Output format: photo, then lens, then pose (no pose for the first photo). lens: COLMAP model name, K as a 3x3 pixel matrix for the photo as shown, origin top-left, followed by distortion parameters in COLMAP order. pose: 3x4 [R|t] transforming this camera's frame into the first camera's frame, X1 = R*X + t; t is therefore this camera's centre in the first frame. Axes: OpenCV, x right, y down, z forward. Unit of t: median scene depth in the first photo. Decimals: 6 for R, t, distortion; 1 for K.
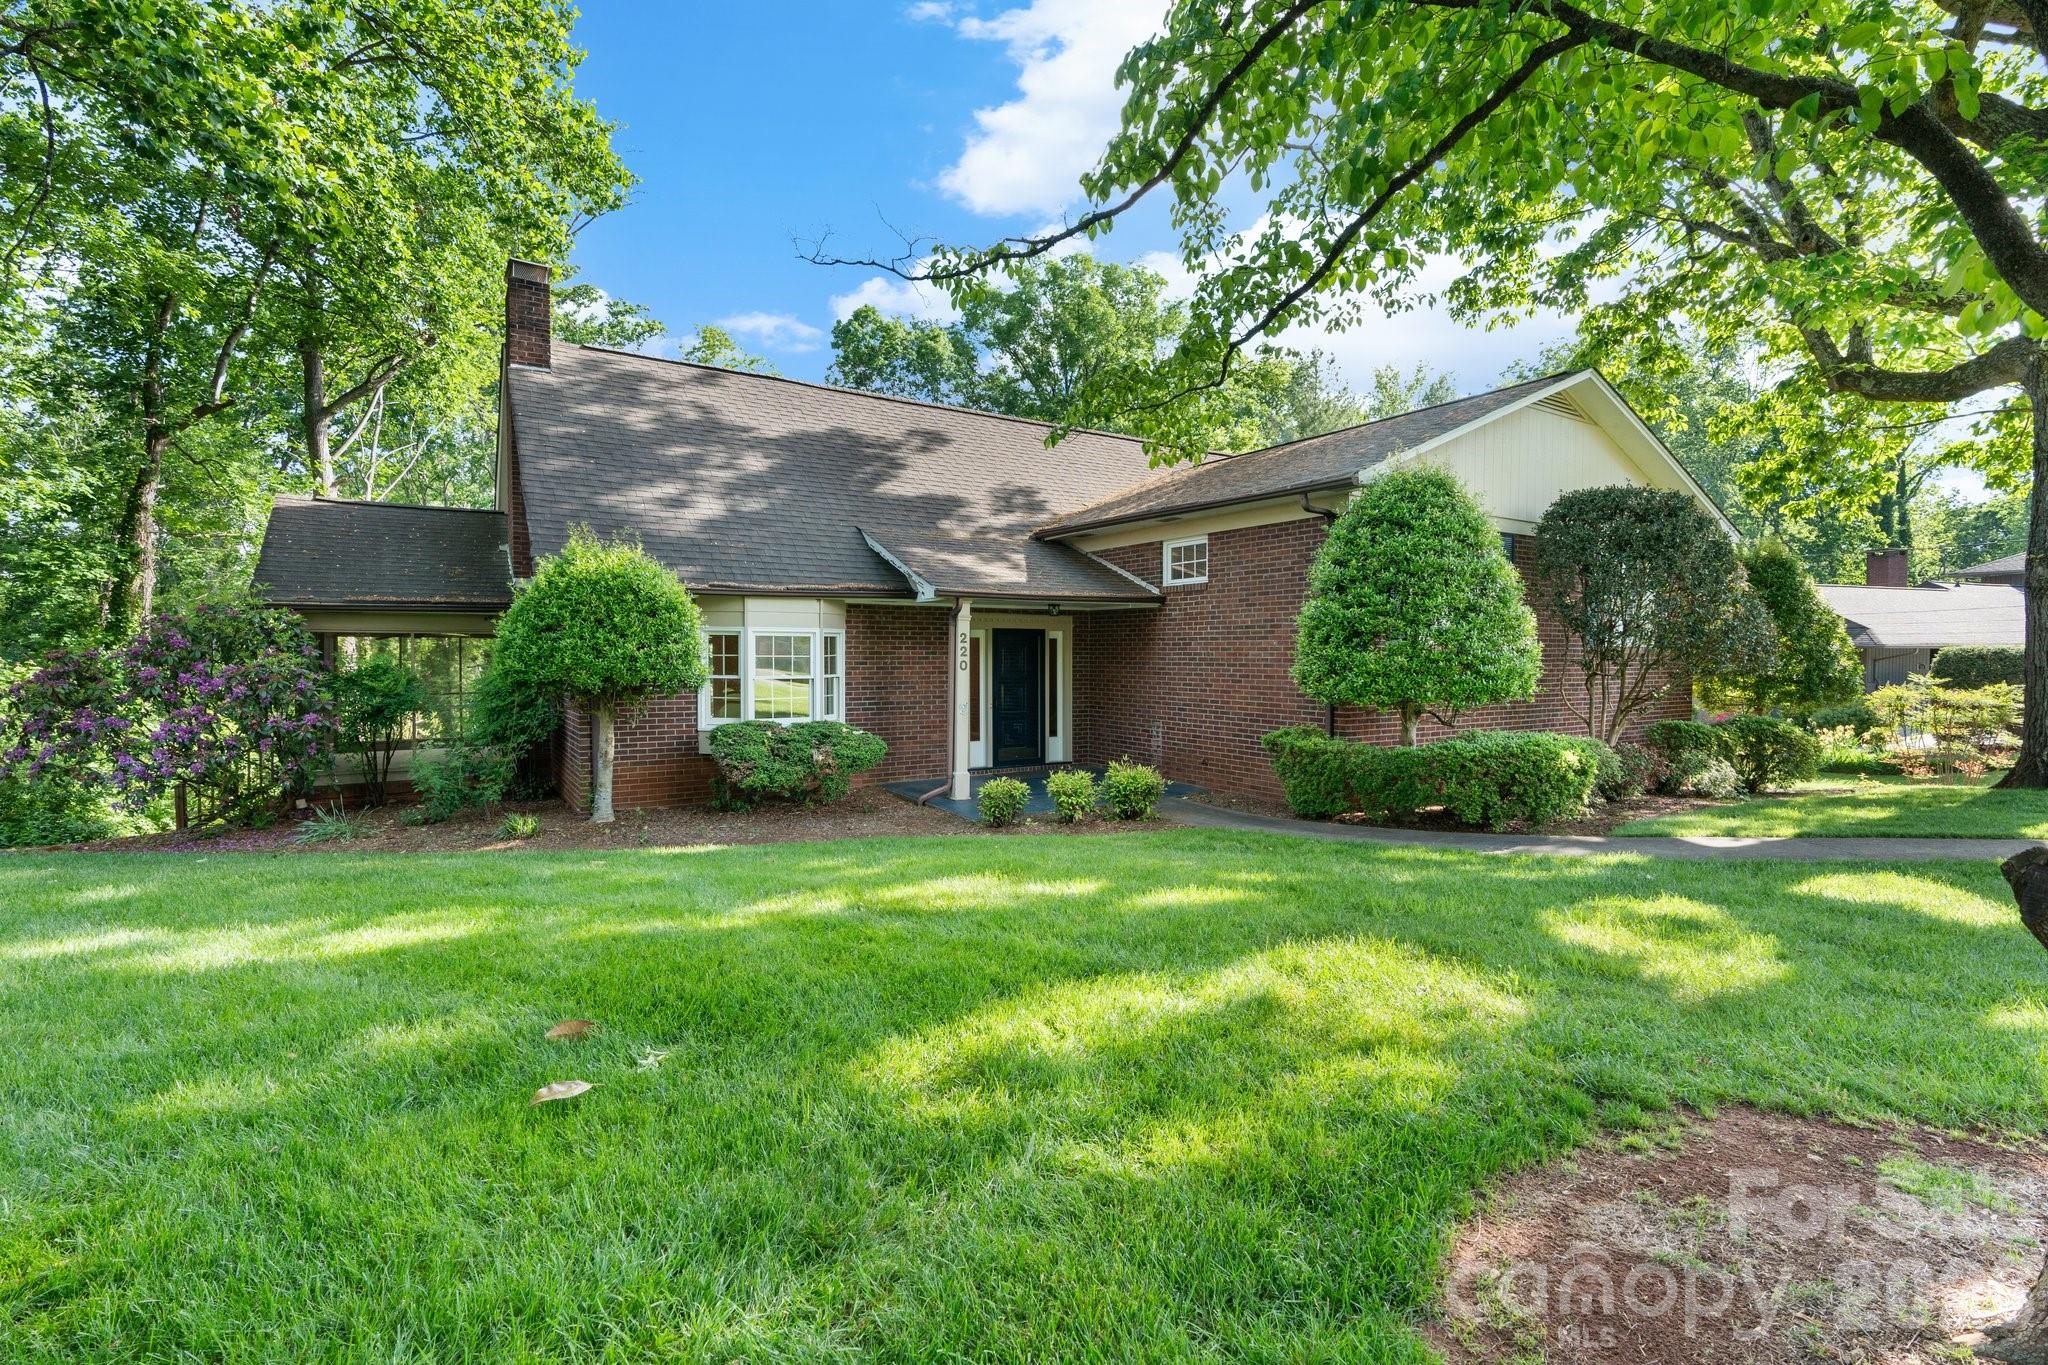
lens RADIAL K [[944.4, 0, 1024.0], [0, 944.4, 682.5], [0, 0, 1]] dist [-0.000815, 0.000021]
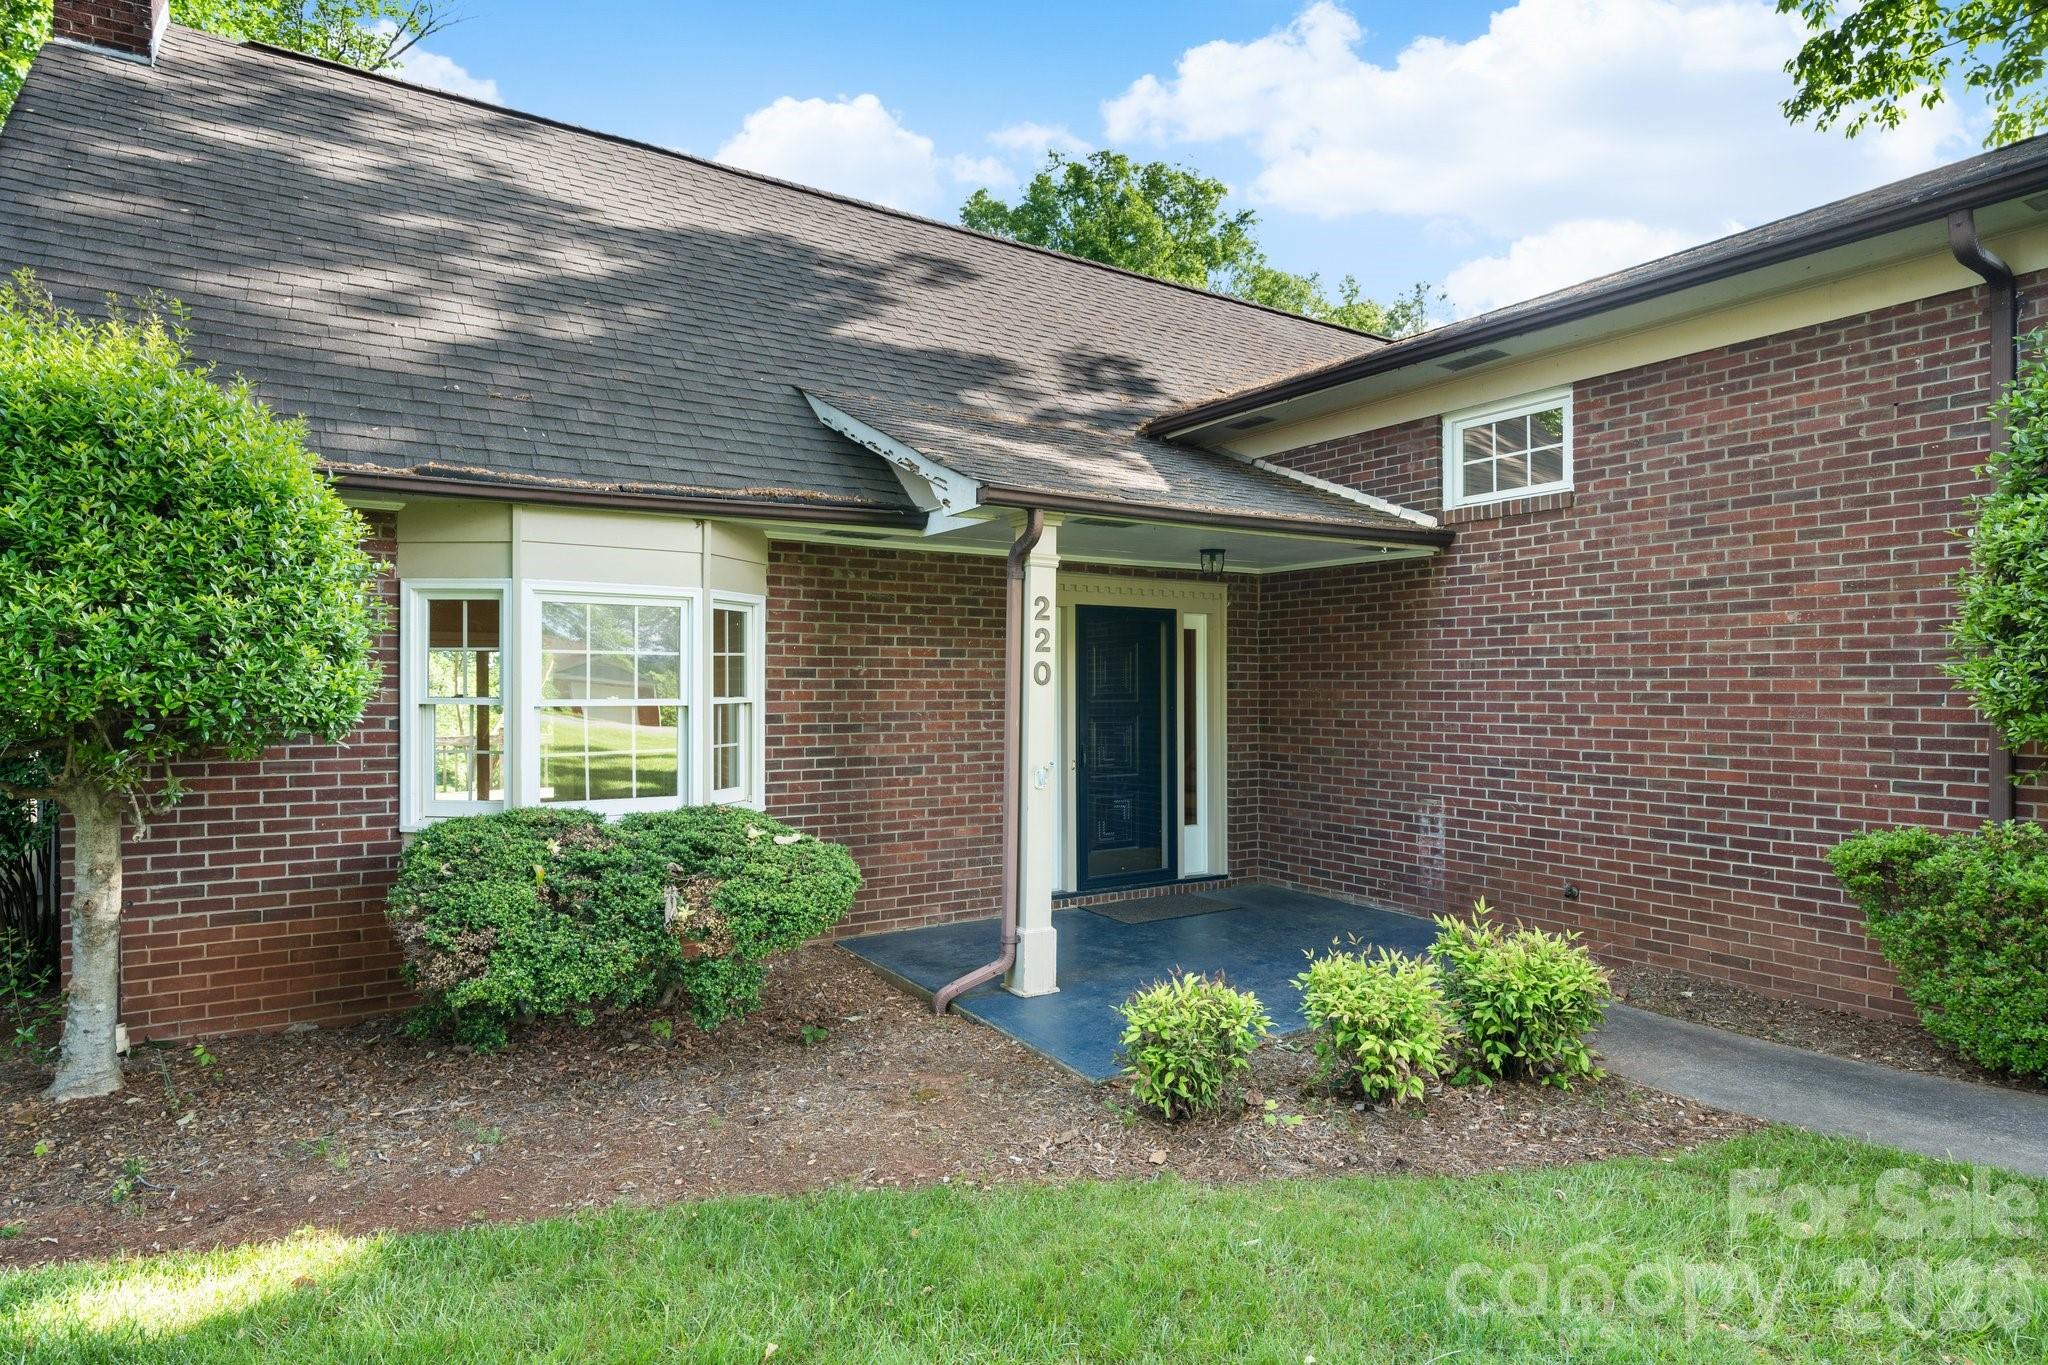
lens RADIAL K [[1156.0, 0, 1024.0], [0, 1156.0, 682.5], [0, 0, 1]] dist [0.003828, 0.000083]
pose [[0.999990, -0.002787, 0.003545, -0.068771], [0.002914, 0.999340, -0.036201, 0.004321], [-0.003442, 0.036211, 0.999338, 0.449984]]
